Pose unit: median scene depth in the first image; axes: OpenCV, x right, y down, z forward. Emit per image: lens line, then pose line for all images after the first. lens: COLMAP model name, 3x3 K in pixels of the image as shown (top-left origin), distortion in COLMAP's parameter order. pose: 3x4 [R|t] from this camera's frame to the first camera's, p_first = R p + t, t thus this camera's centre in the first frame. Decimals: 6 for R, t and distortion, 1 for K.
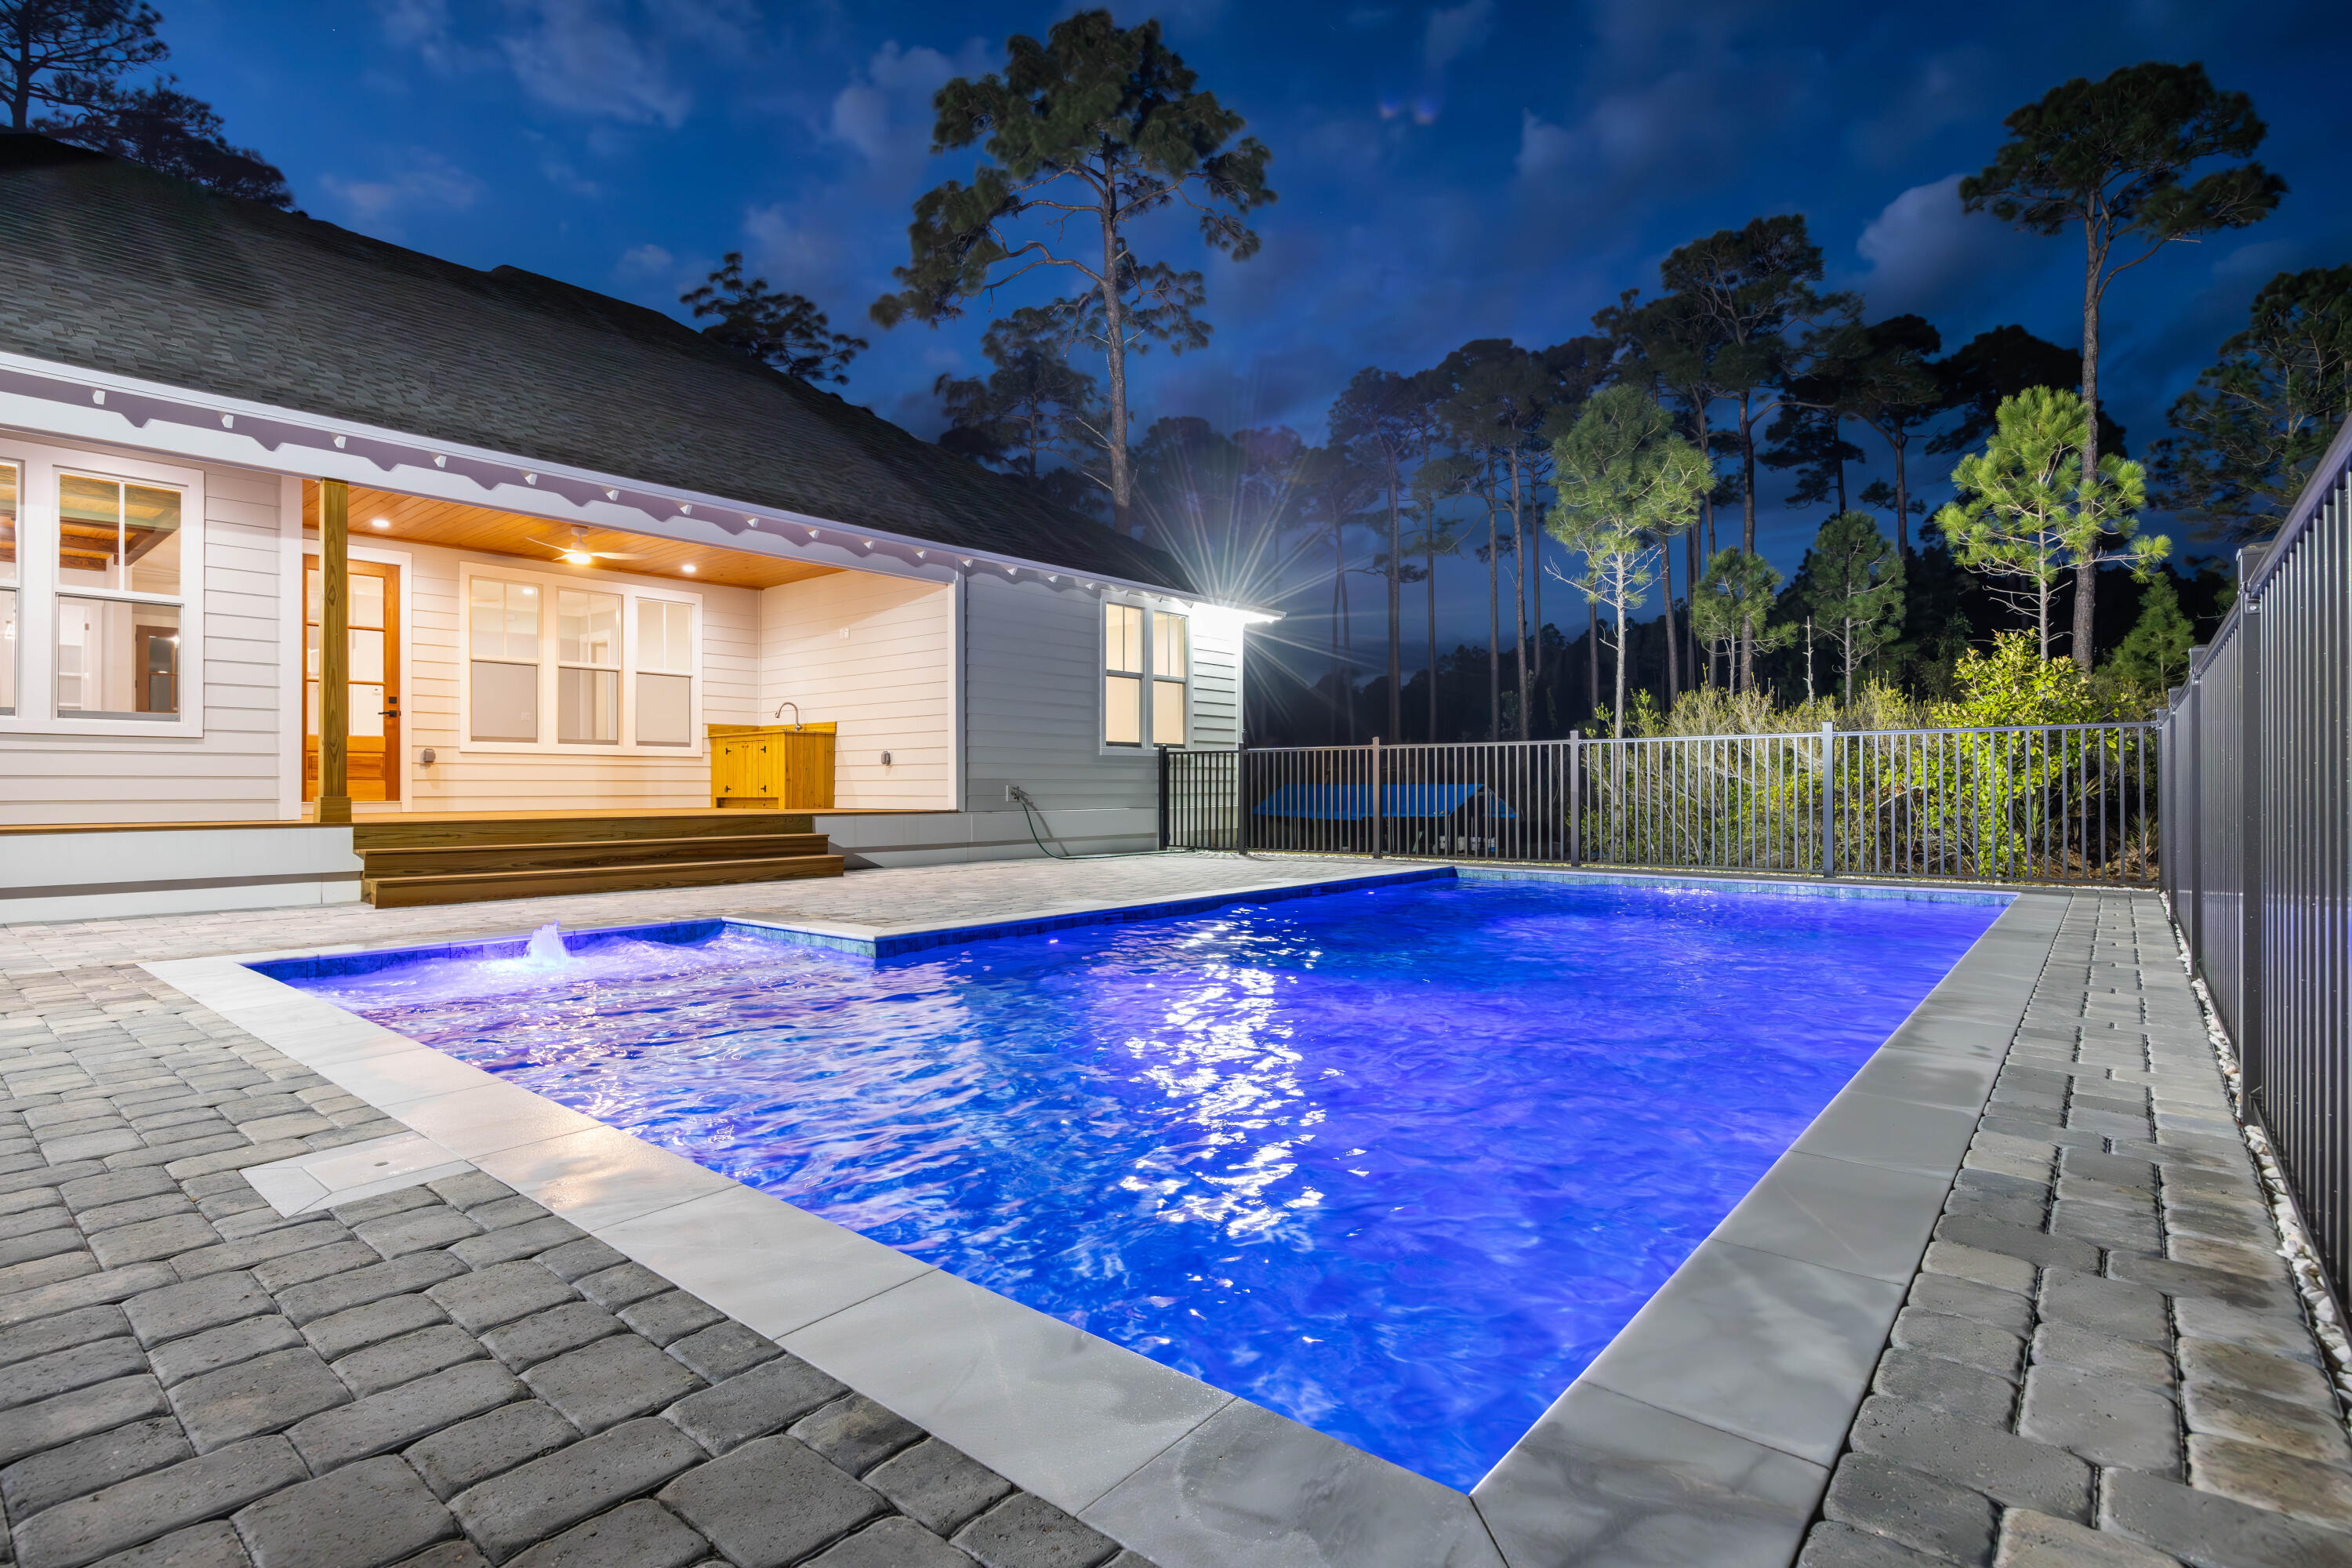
lens RADIAL K [[1139.1, 0, 1179.7], [0, 1139.1, 785.5], [0, 0, 1]] dist [-0.002358, -0.000065]
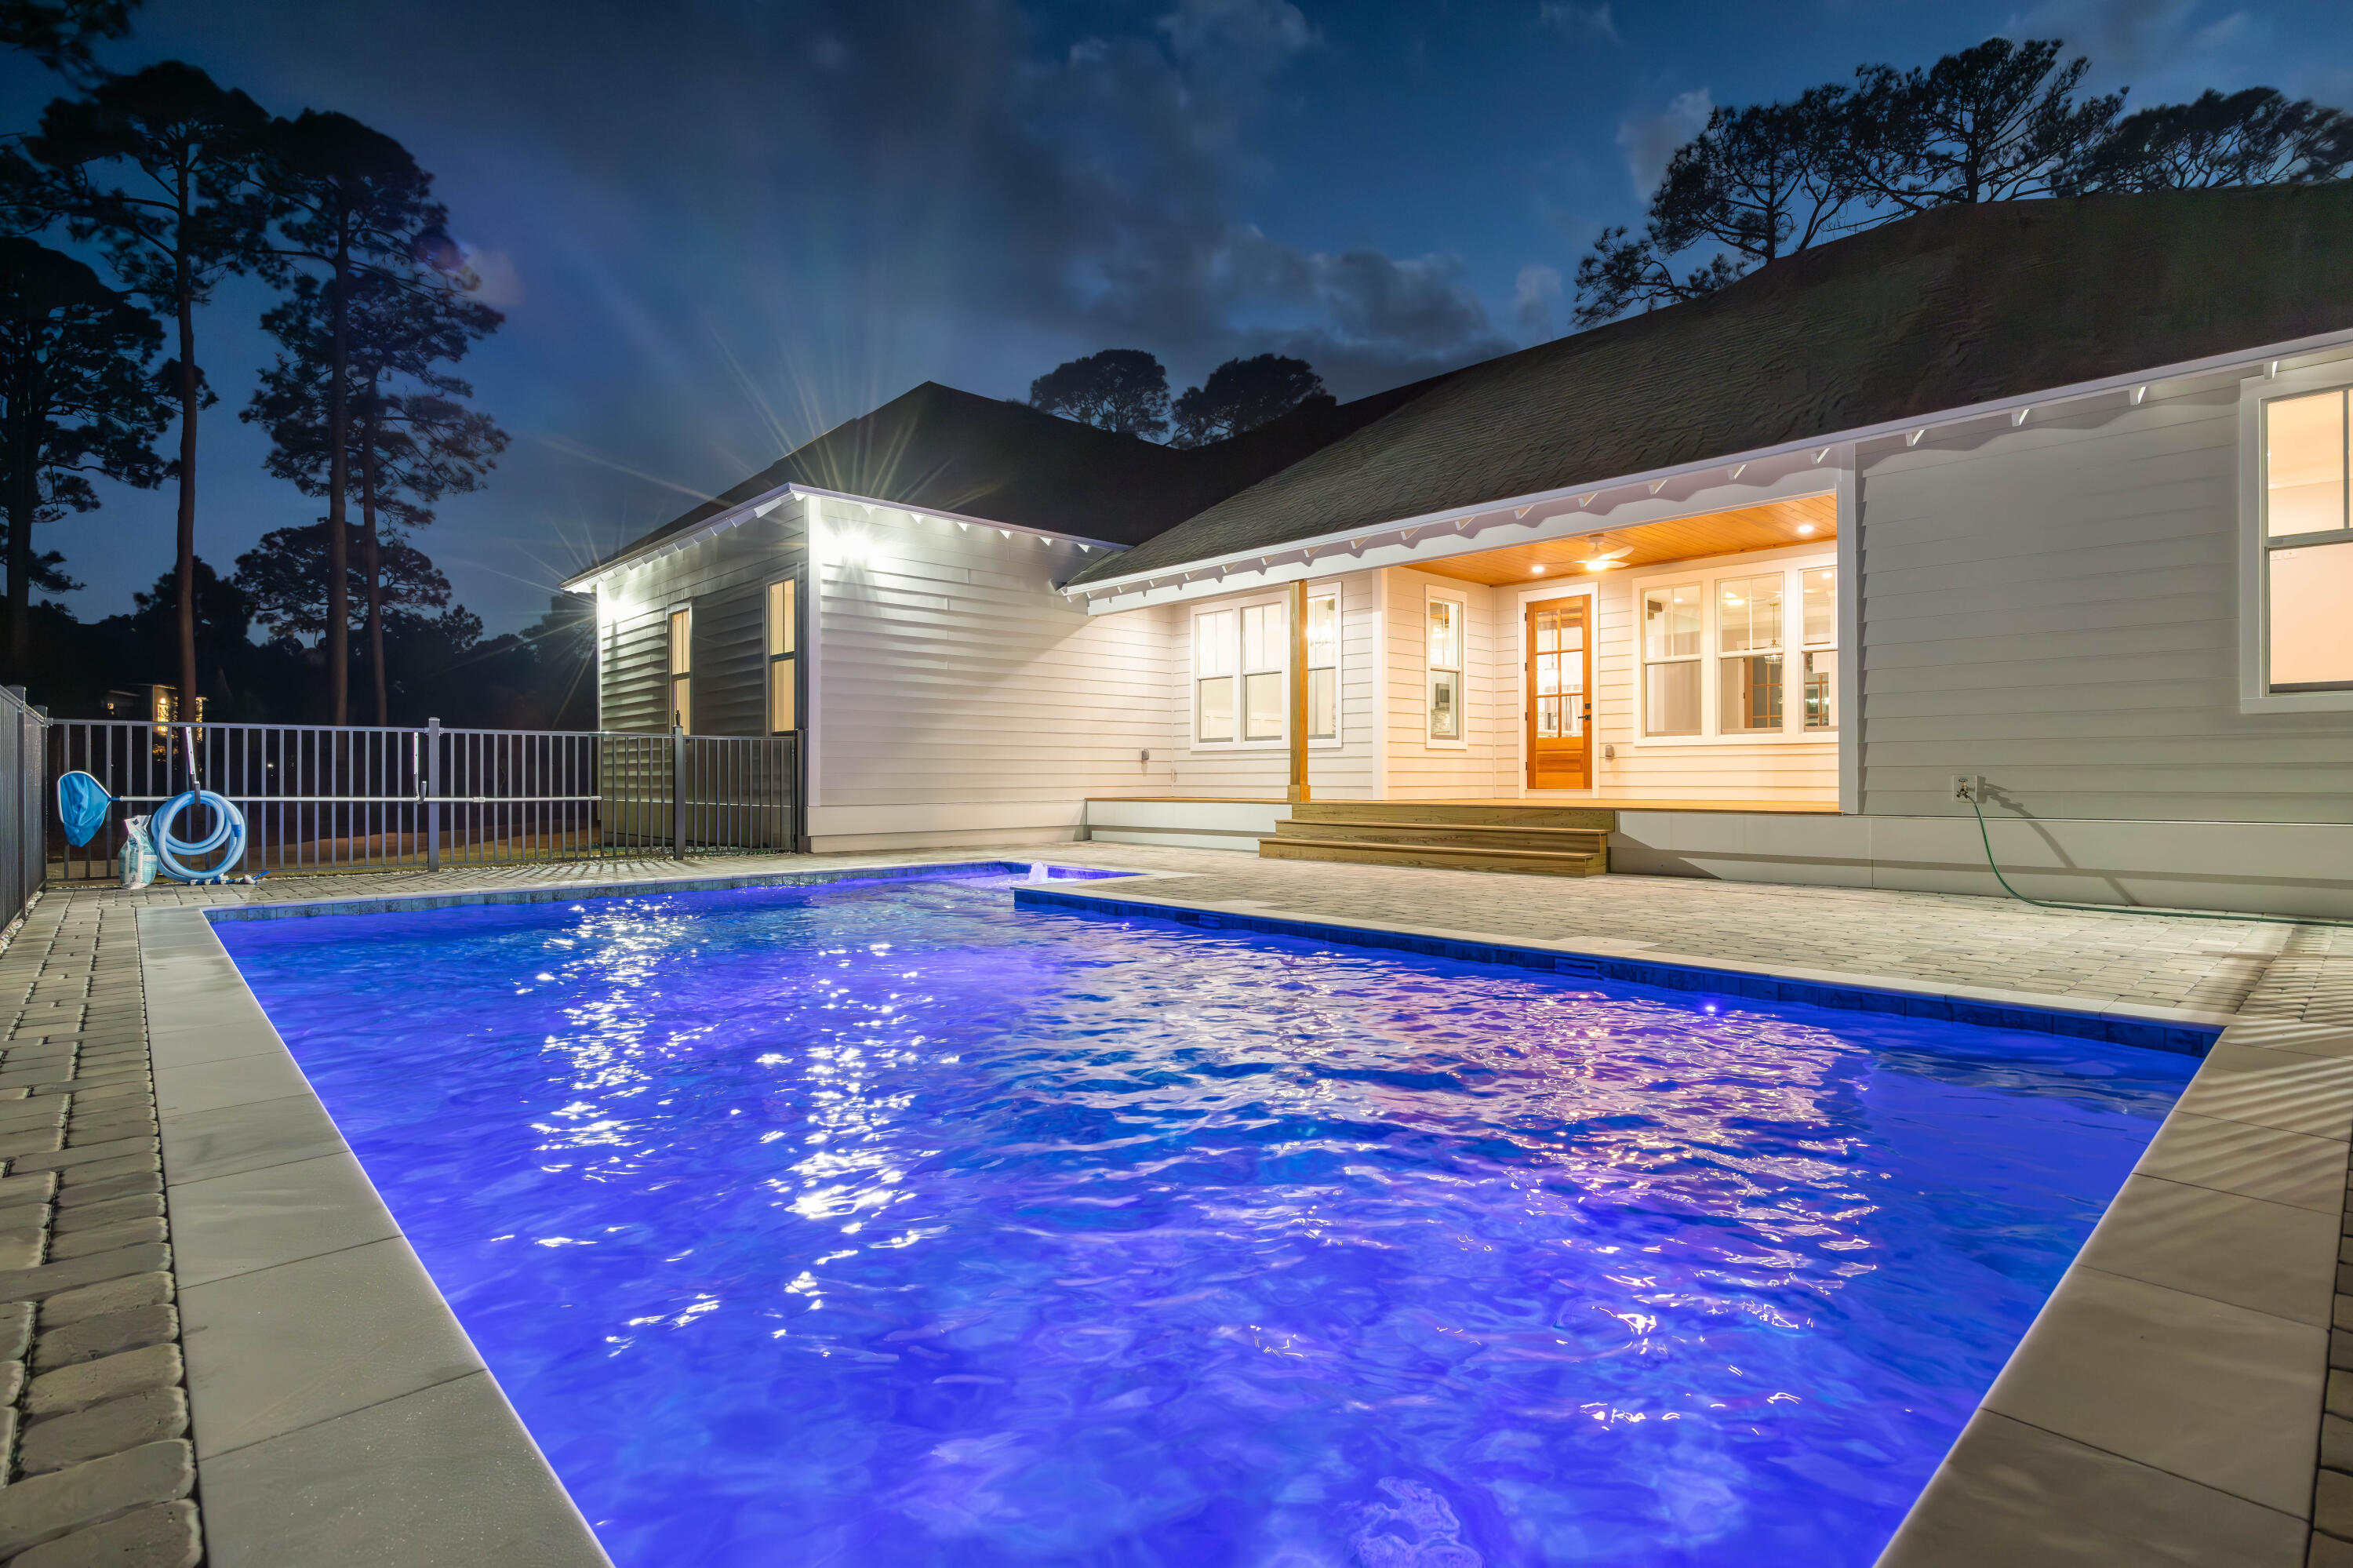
lens RADIAL K [[1139.6, 0, 1181.2], [0, 1139.6, 773.9], [0, 0, 1]] dist [-0.002358, -0.000065]
pose [[-0.112426, -0.002858, -0.993656, 0.556012], [0.003540, 0.999988, -0.003277, -0.000564], [0.993654, -0.003886, -0.112415, 0.694664]]
